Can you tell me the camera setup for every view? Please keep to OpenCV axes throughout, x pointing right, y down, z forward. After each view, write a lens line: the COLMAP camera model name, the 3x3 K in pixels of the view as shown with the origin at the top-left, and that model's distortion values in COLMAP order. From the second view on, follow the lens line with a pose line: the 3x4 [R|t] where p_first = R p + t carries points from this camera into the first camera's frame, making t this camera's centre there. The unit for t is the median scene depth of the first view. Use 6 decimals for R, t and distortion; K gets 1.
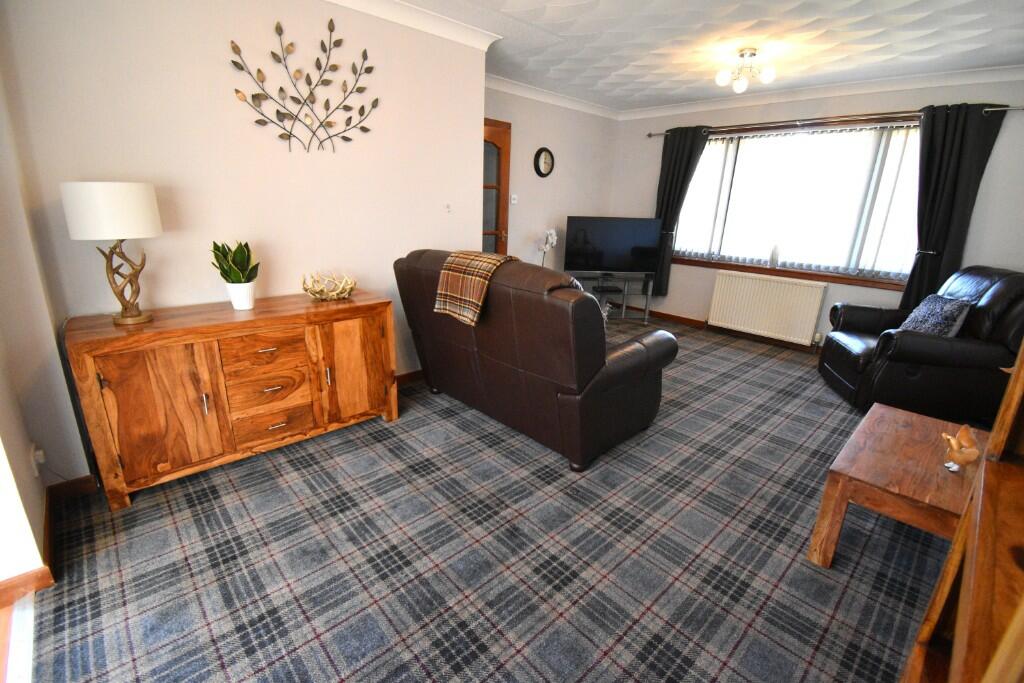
lens RADIAL K [[454.7, 0, 508.6], [0, 454.7, 347.4], [0, 0, 1]] dist [-0.000203, -0.009375]
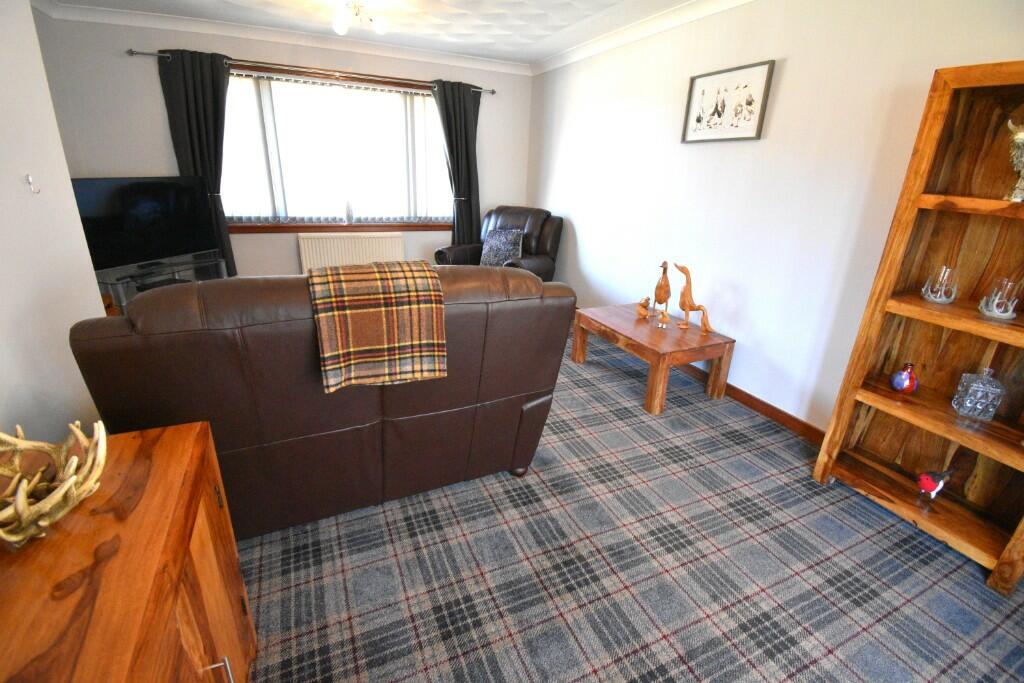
lens RADIAL K [[454.7, 0, 511.9], [0, 454.7, 348.7], [0, 0, 1]] dist [-0.000203, -0.009375]
pose [[0.304584, -0.366944, 0.878966, -0.515857], [0.262322, 0.919442, 0.292941, -0.213572], [-0.915651, 0.141347, 0.376305, 0.574355]]
